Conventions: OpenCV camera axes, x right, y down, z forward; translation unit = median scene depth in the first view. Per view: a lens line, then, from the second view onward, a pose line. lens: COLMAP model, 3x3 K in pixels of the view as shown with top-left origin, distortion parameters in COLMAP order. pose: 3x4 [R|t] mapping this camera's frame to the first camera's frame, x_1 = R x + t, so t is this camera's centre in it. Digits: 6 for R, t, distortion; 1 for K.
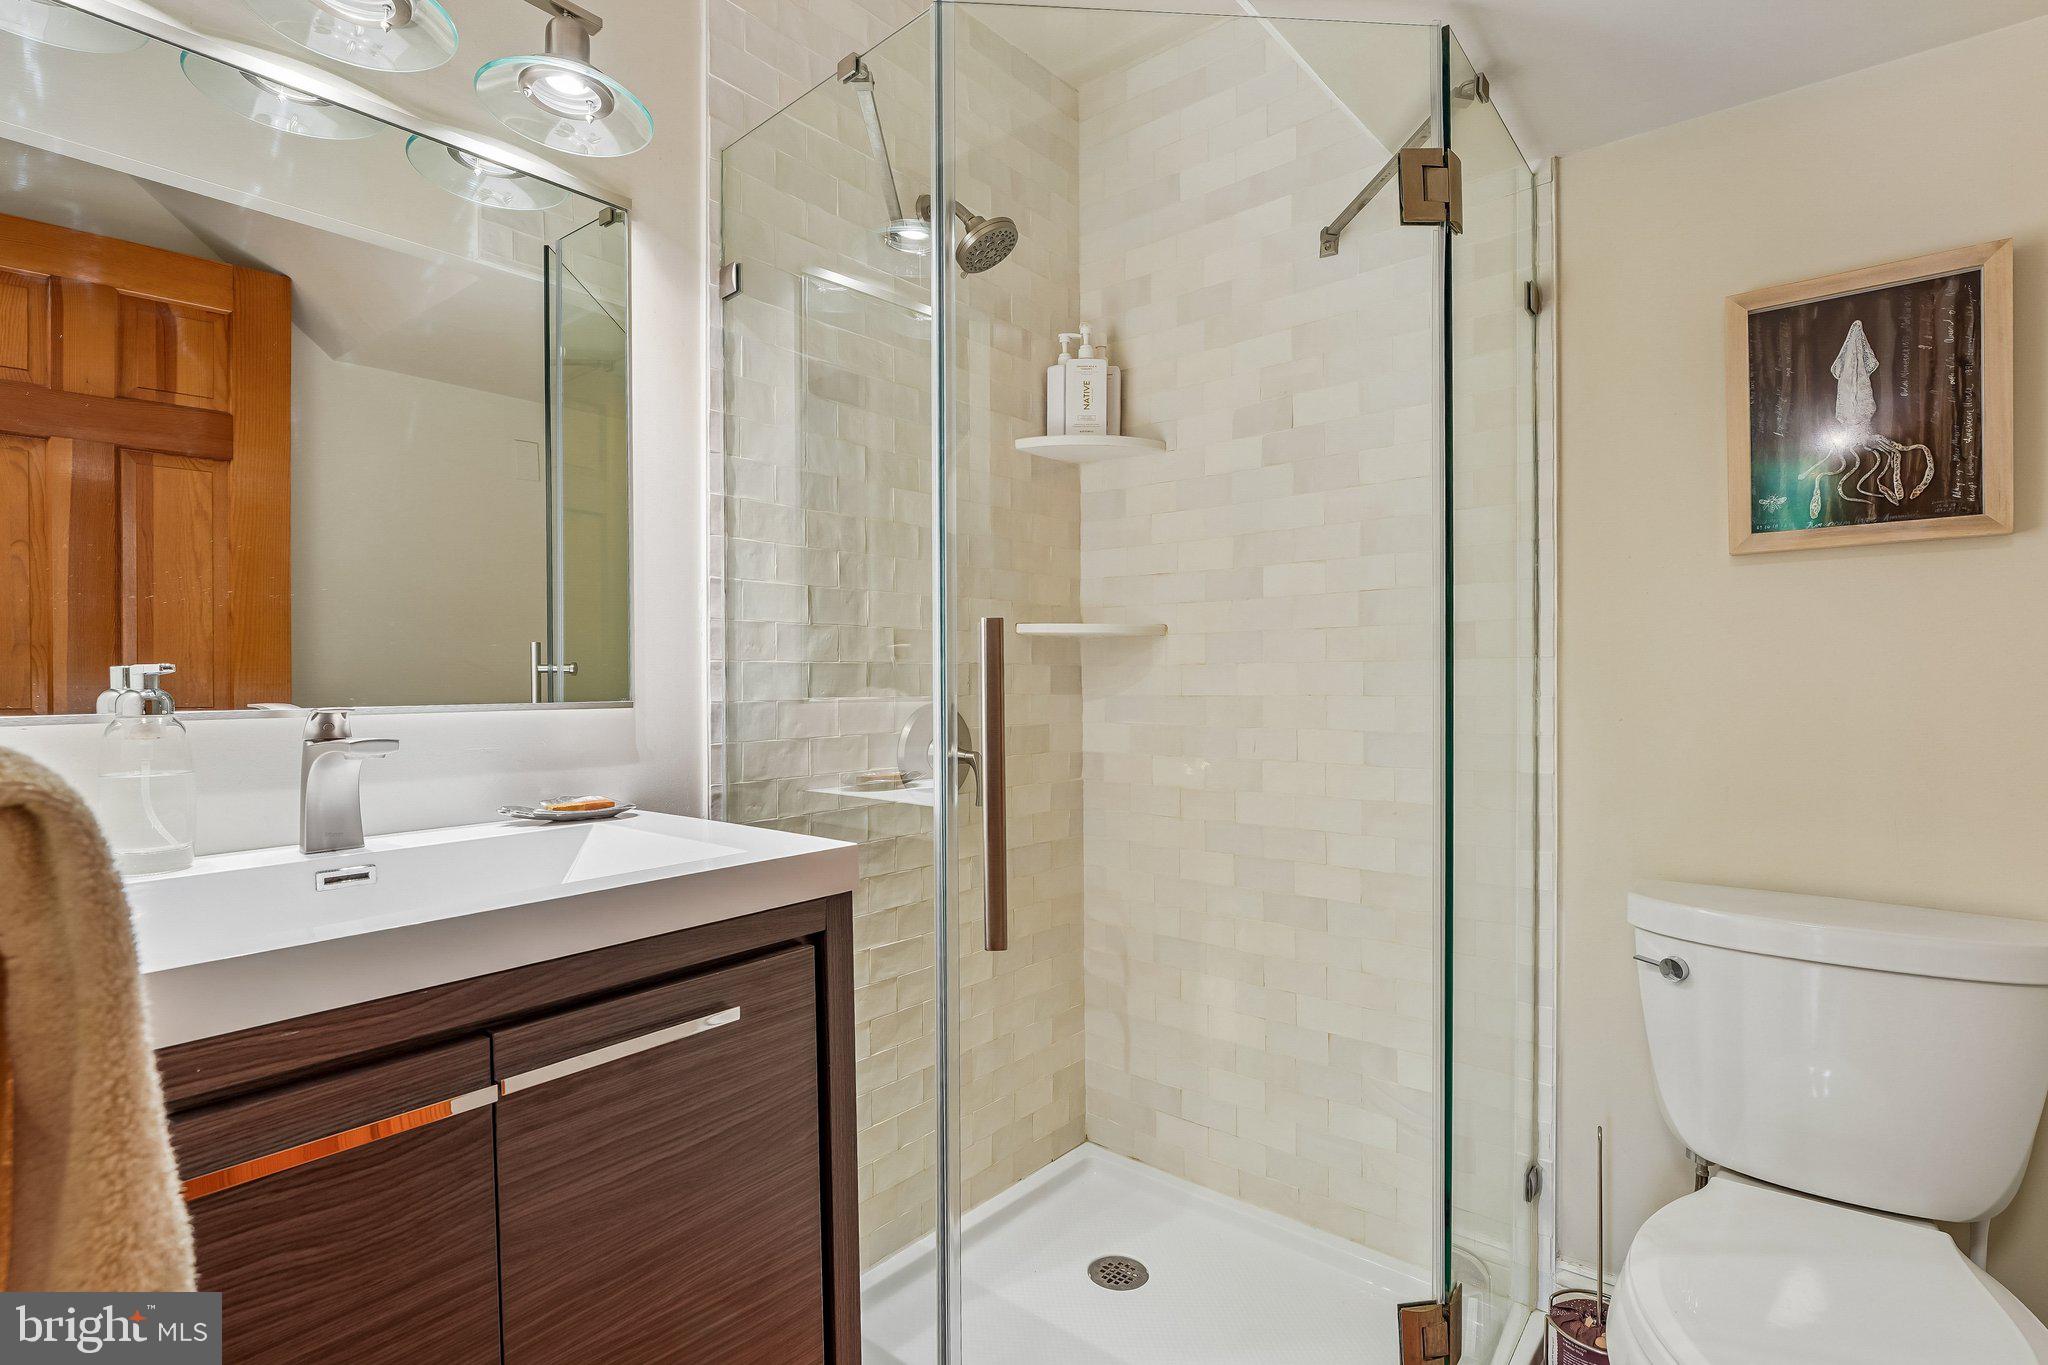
lens RADIAL K [[992.3, 0, 1029.9], [0, 992.3, 700.7], [0, 0, 1]] dist [0.002174, -0.004178]
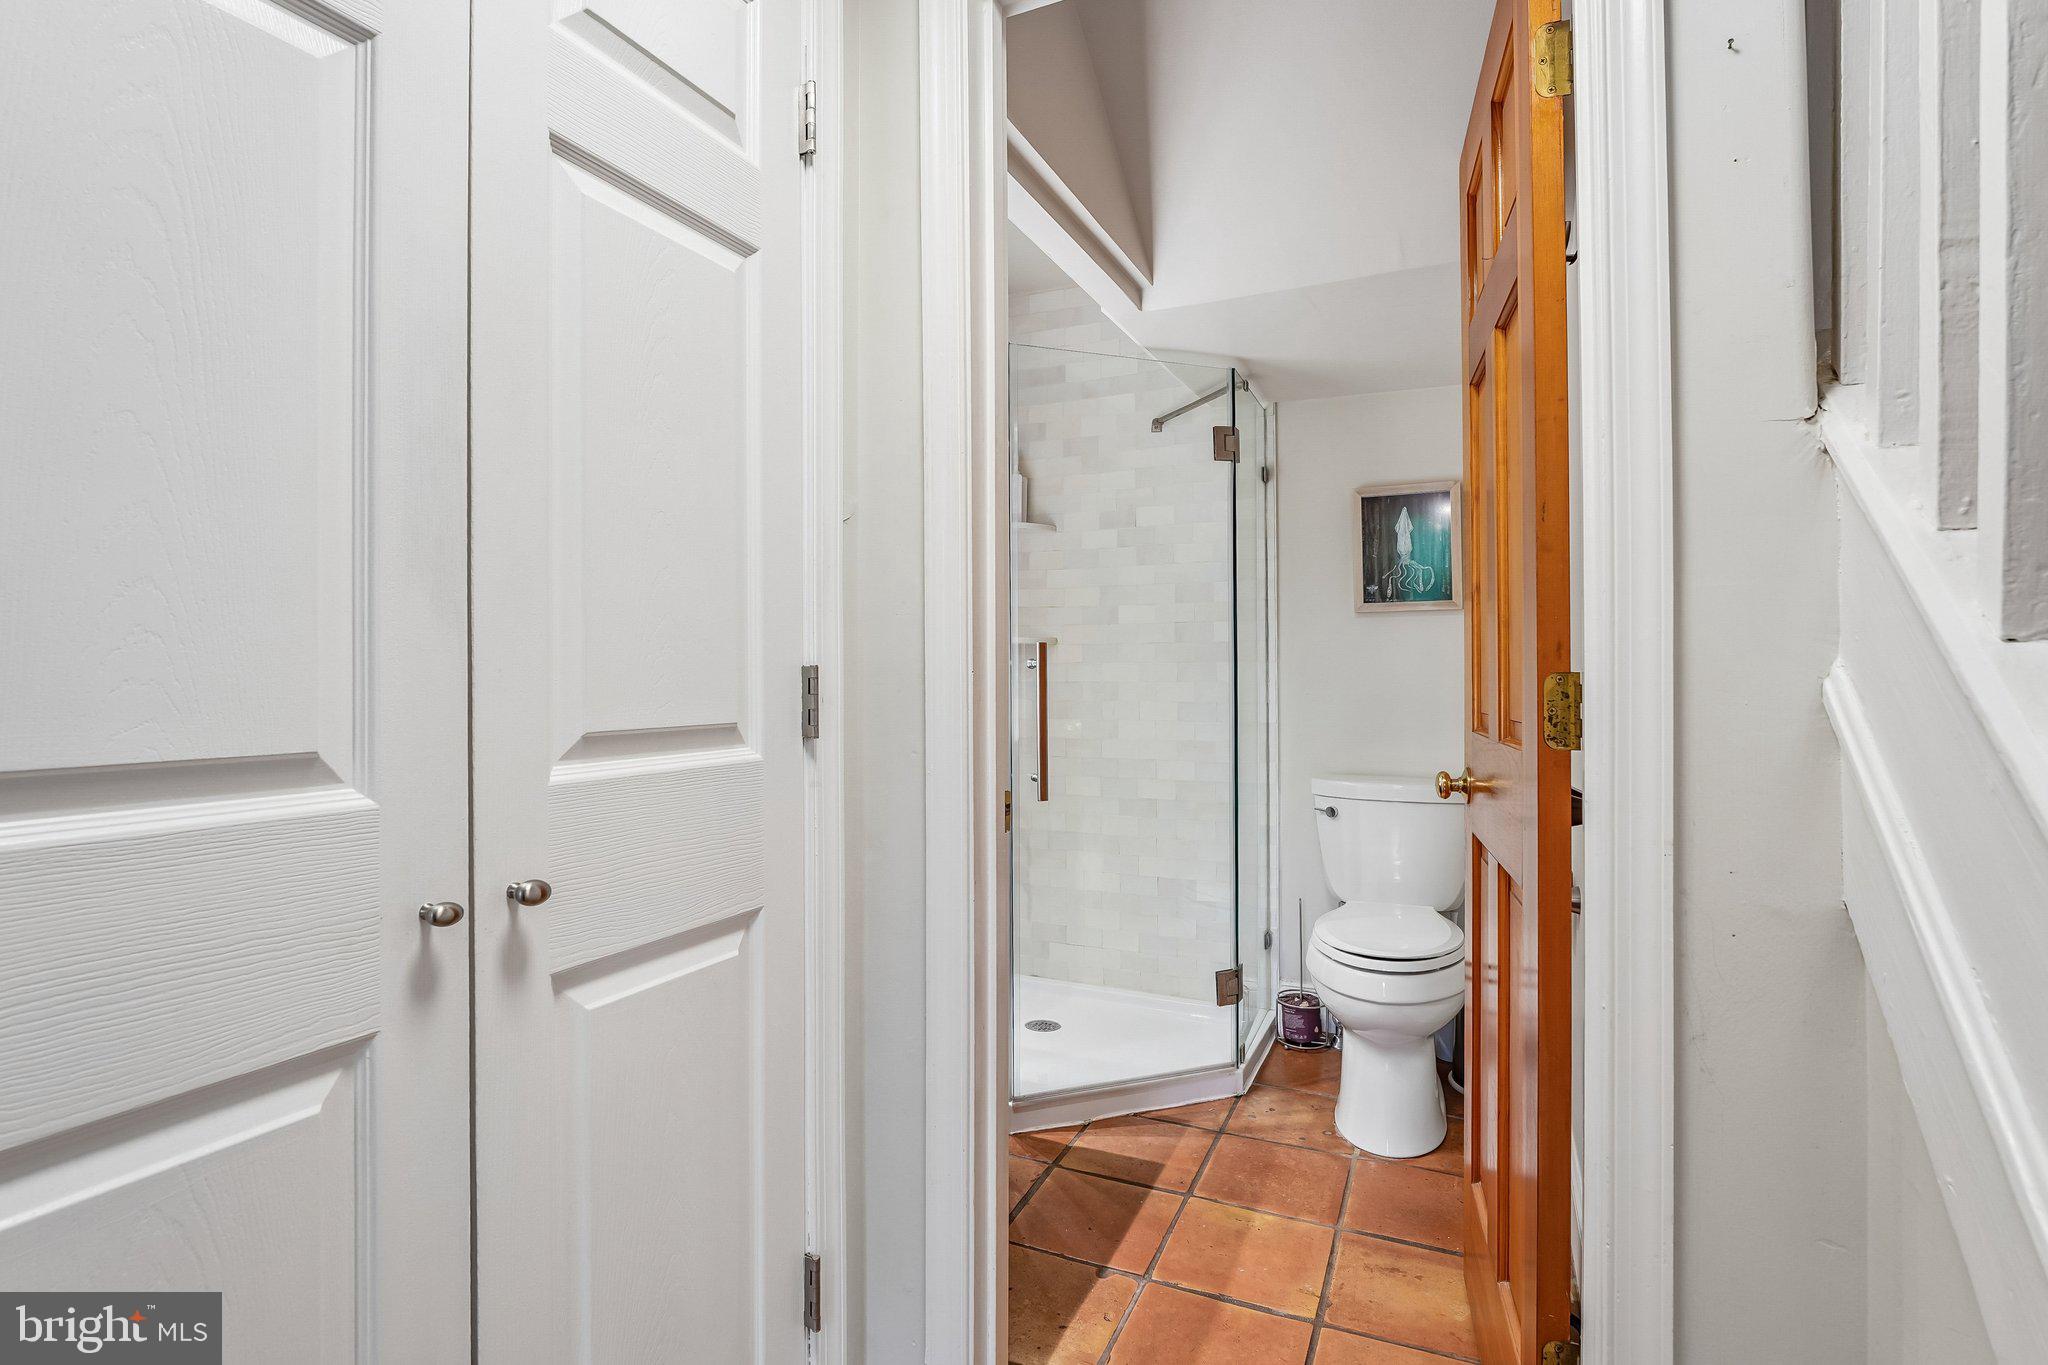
lens RADIAL K [[992.3, 0, 1018.3], [0, 992.3, 669.0], [0, 0, 1]] dist [0.002174, -0.004178]
pose [[0.966423, 0.002402, 0.256945, -0.438190], [0.003007, 0.999782, -0.020658, 0.008831], [-0.256939, 0.020737, 0.966205, -0.711644]]
